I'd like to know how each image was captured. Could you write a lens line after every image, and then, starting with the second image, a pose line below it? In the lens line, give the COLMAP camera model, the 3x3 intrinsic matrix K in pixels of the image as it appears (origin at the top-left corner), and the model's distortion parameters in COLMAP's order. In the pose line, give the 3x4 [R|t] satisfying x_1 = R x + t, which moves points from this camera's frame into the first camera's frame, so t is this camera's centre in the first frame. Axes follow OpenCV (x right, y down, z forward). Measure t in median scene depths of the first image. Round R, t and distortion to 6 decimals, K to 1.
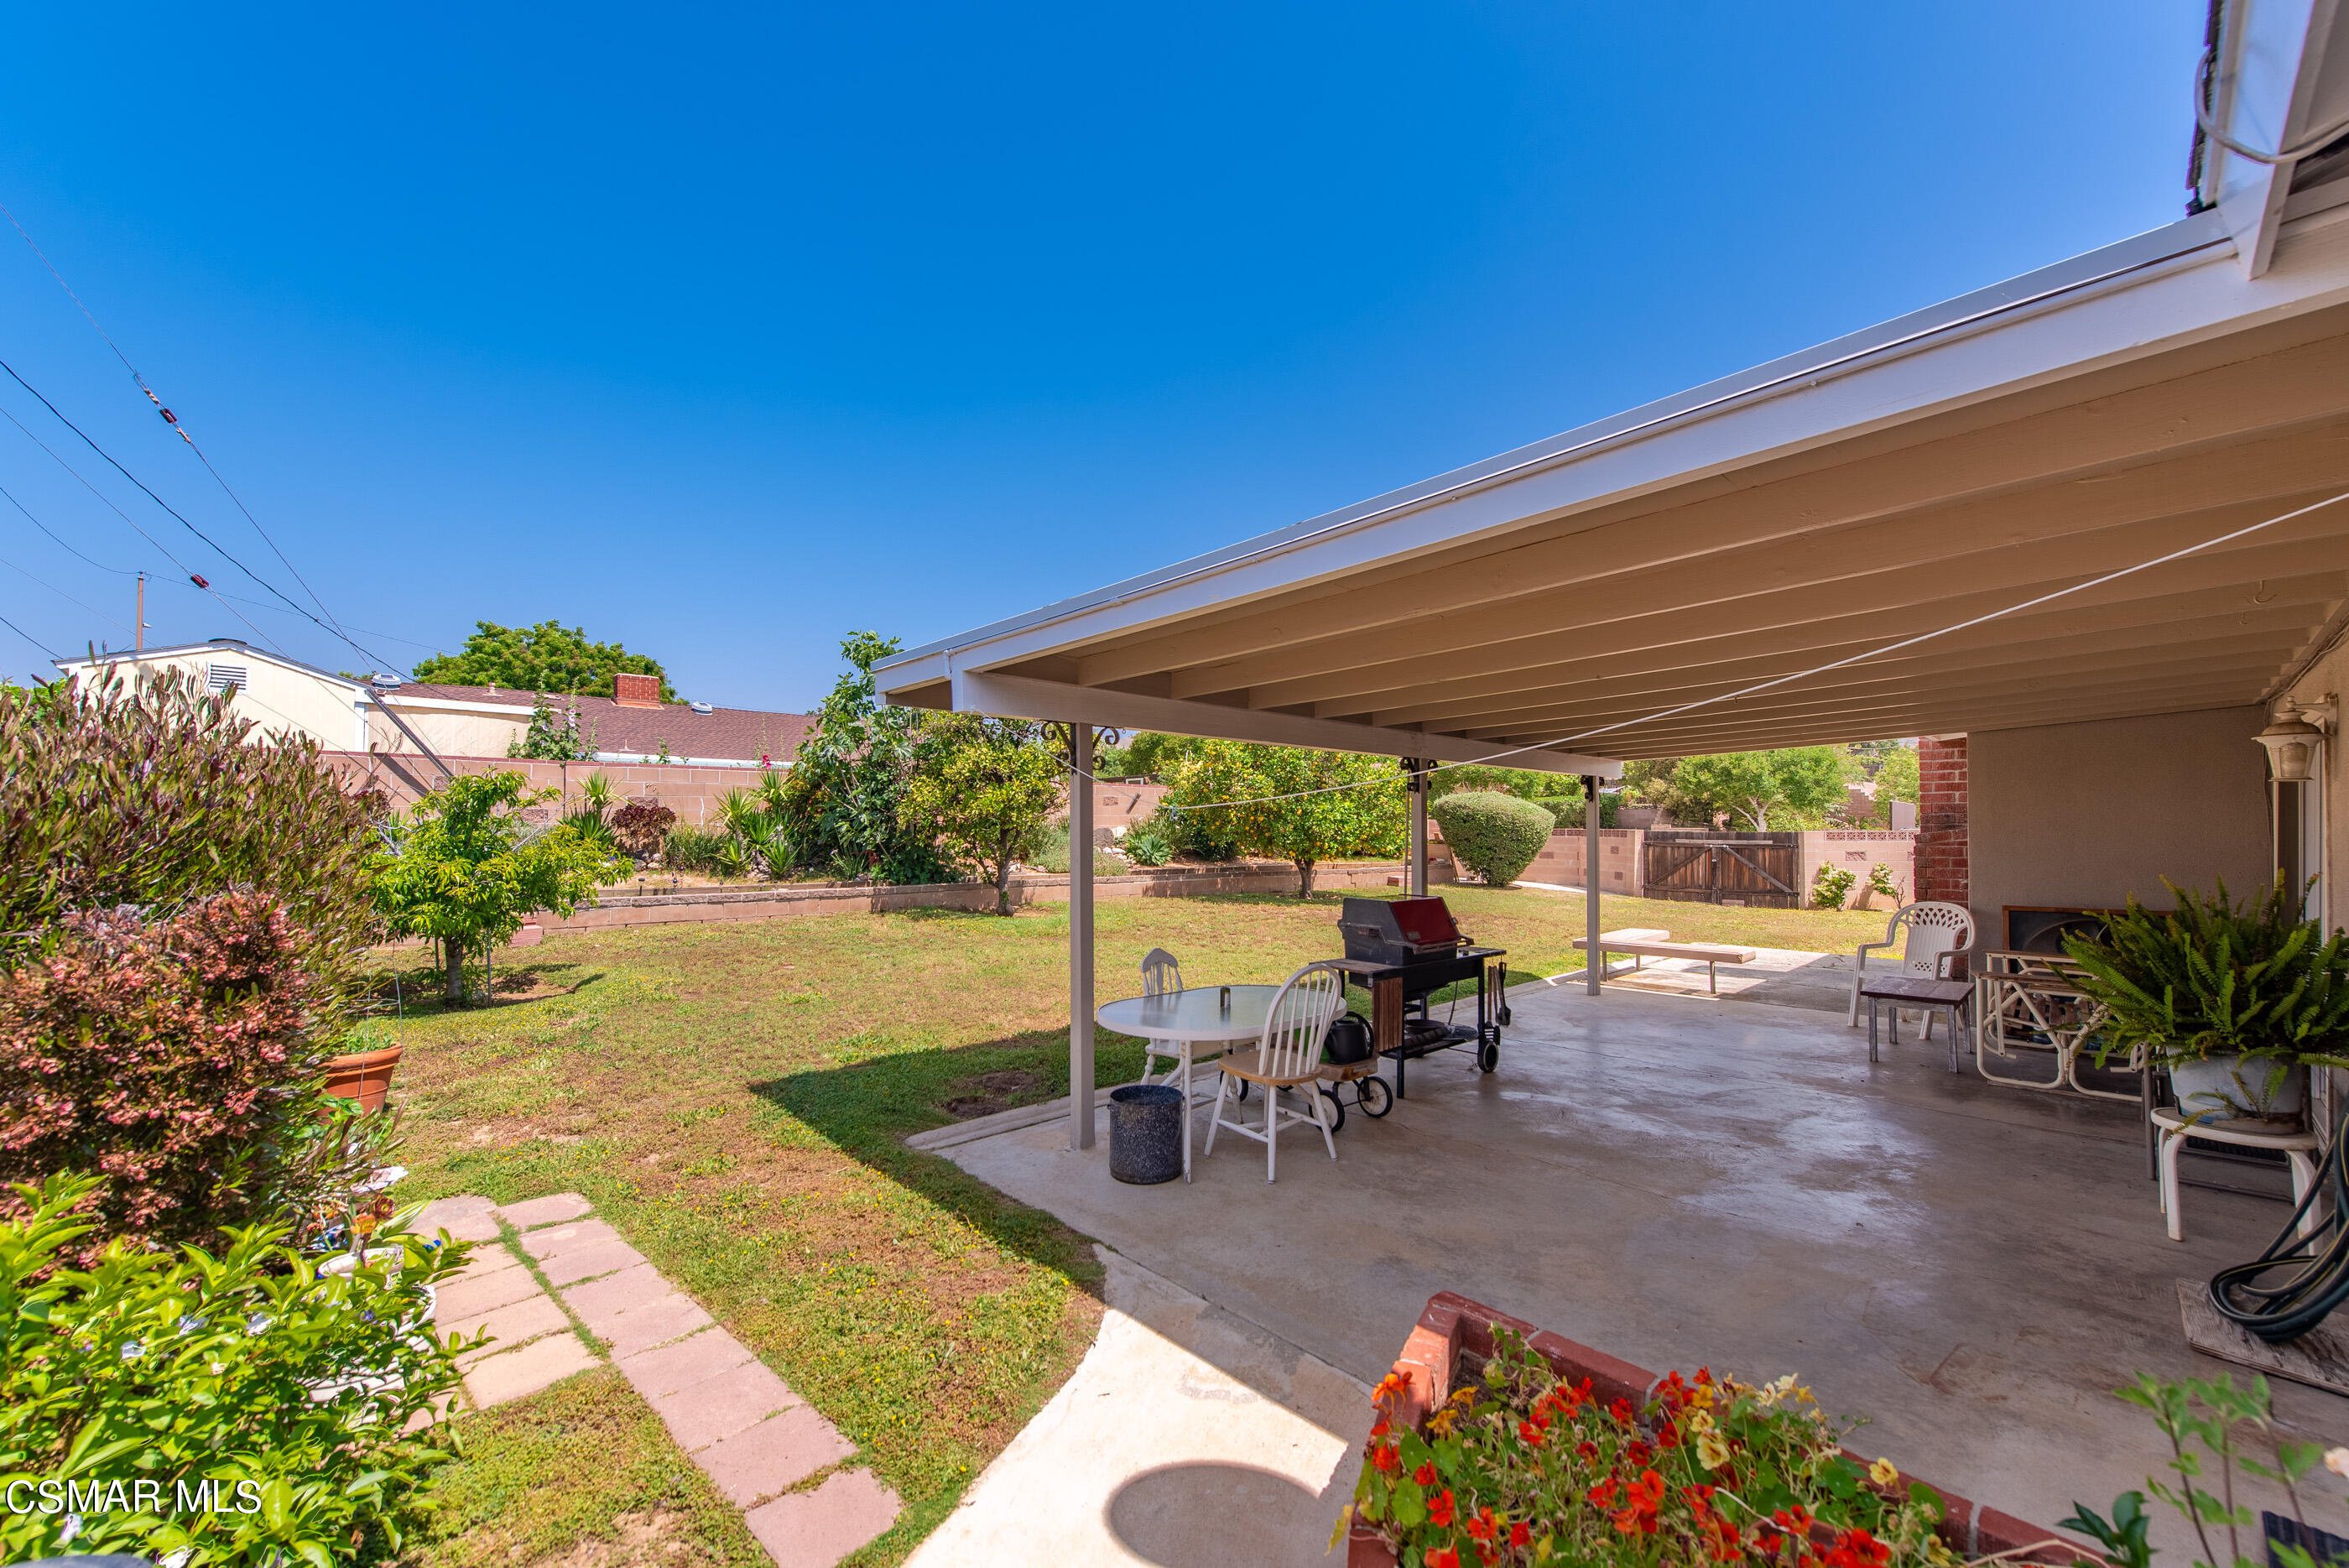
lens RADIAL K [[936.1, 0, 1174.2], [0, 936.1, 804.3], [0, 0, 1]] dist [0.013093, -0.000894]
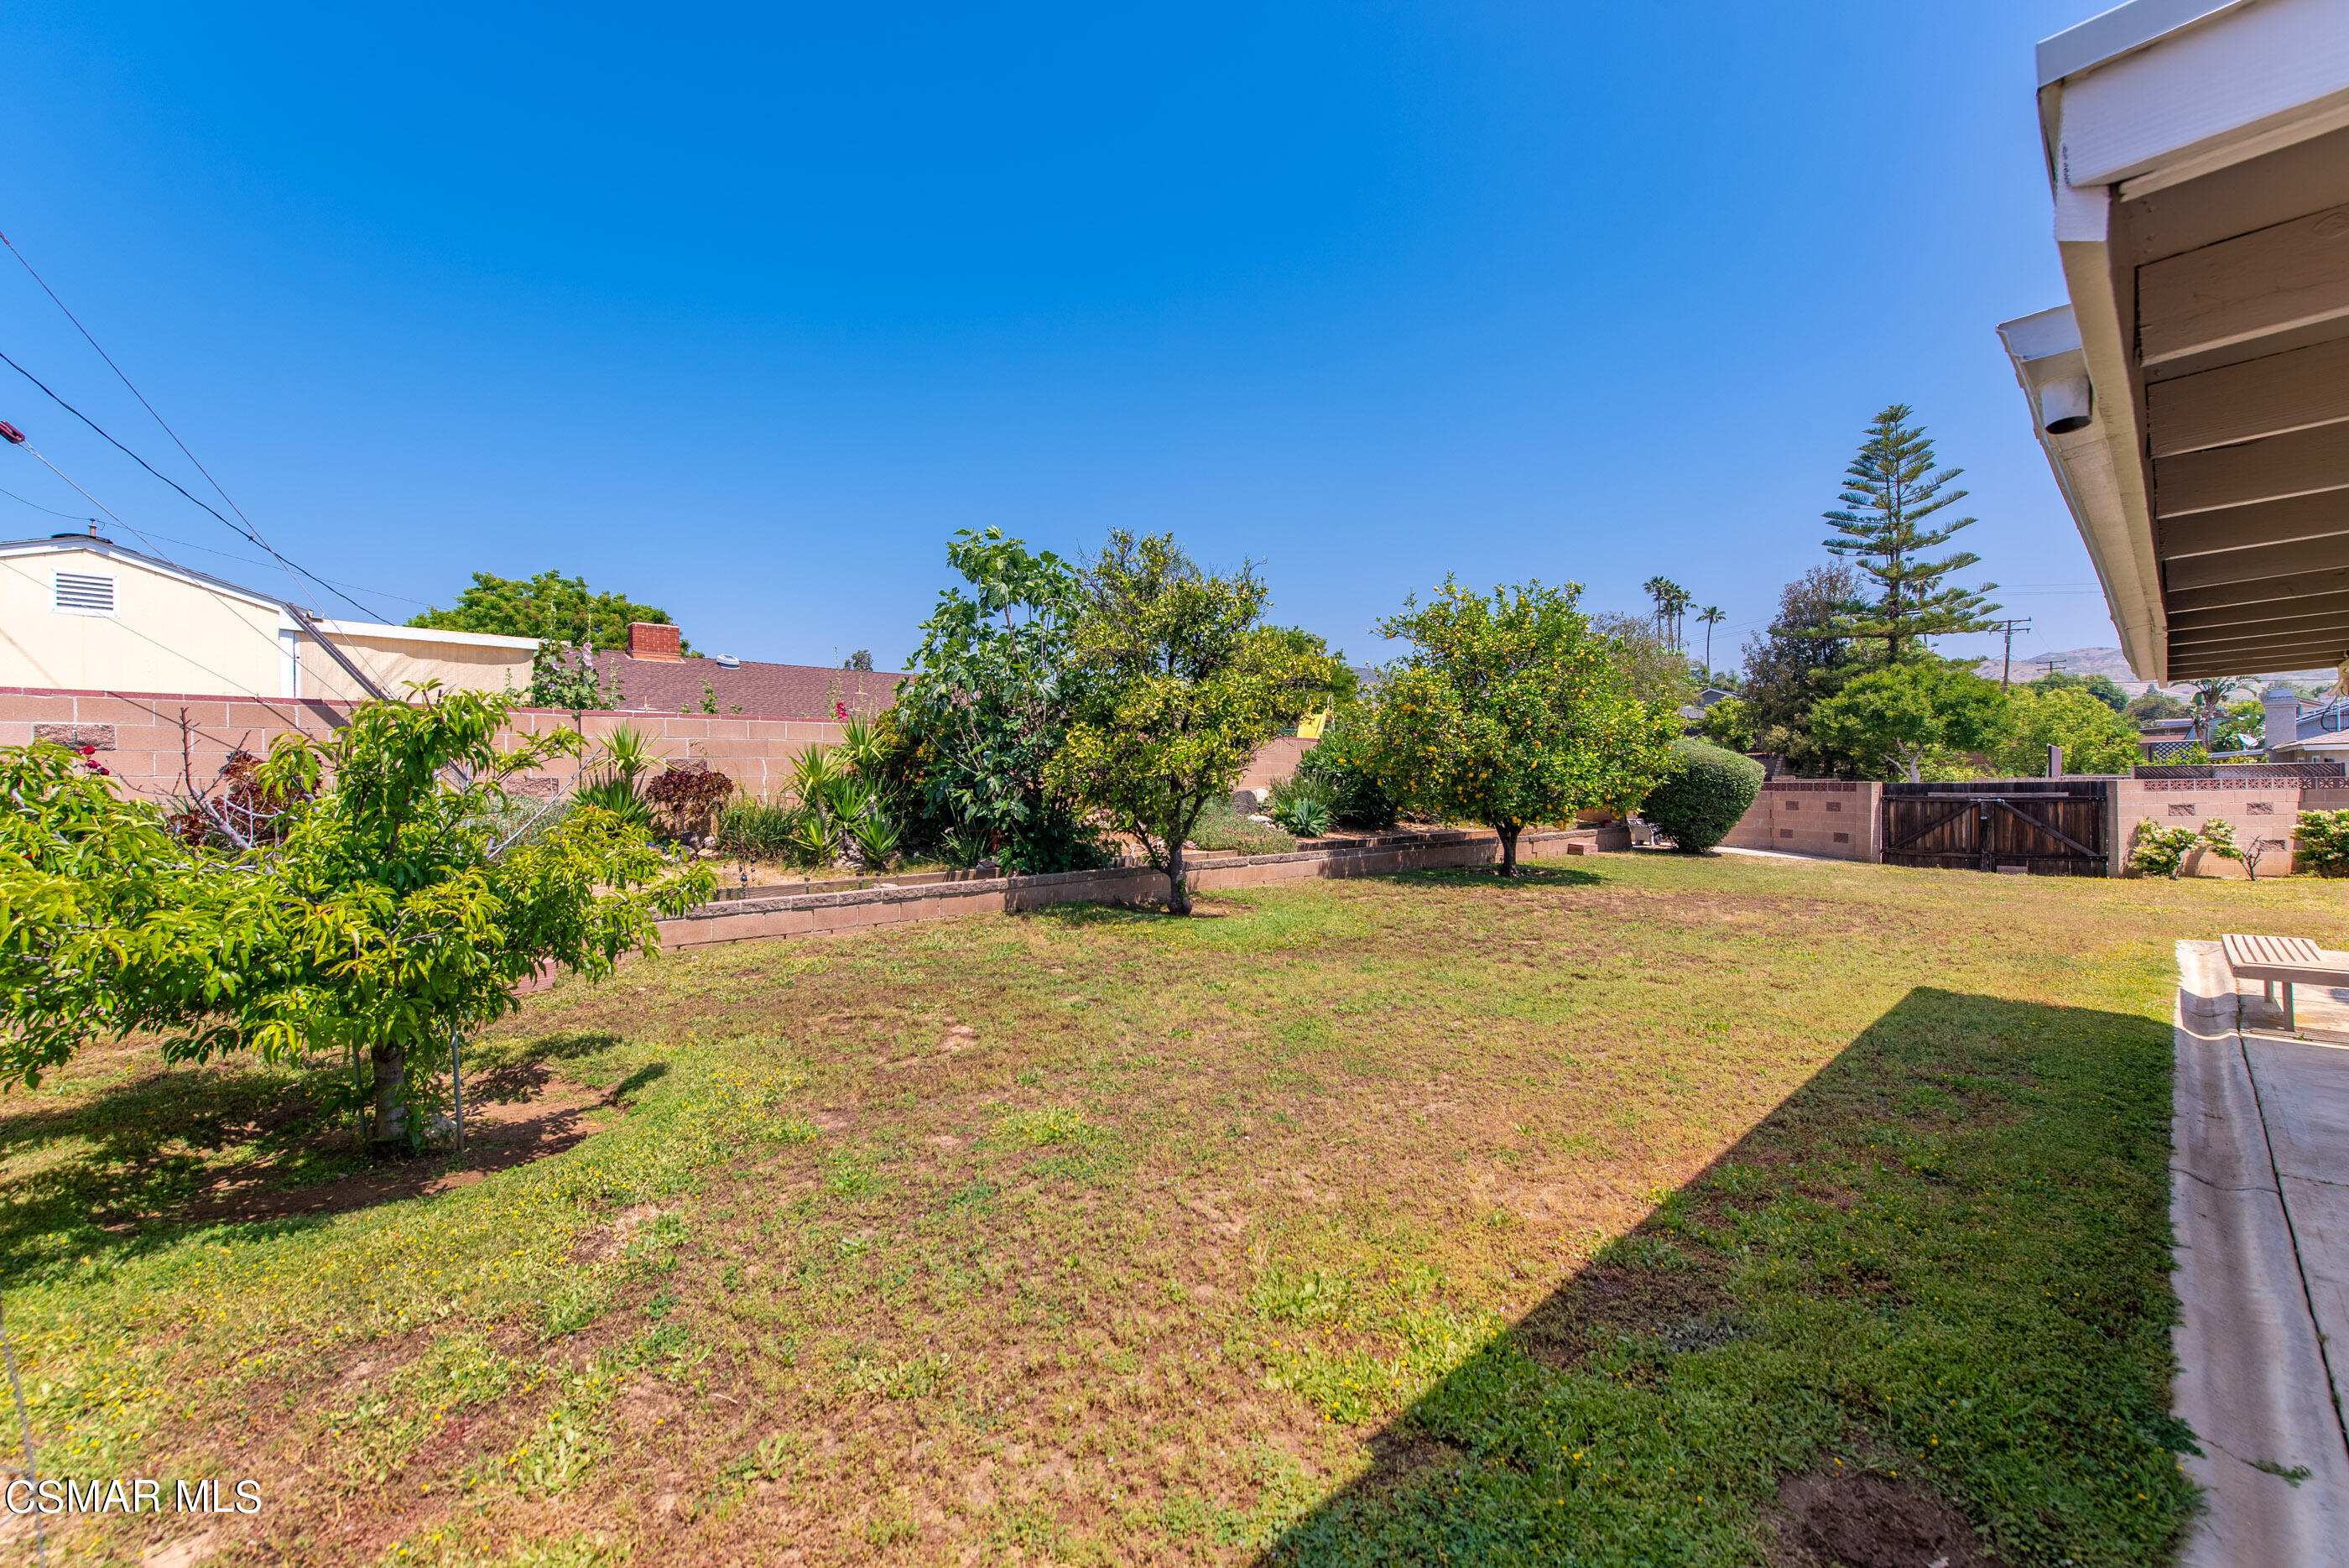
lens RADIAL K [[936.1, 0, 1175.8], [0, 936.1, 789.4], [0, 0, 1]] dist [0.013093, -0.000894]
pose [[0.999842, -0.016474, -0.006722, -0.177413], [0.016646, 0.999514, 0.026369, 0.002799], [0.006284, -0.026477, 0.999630, 0.267236]]
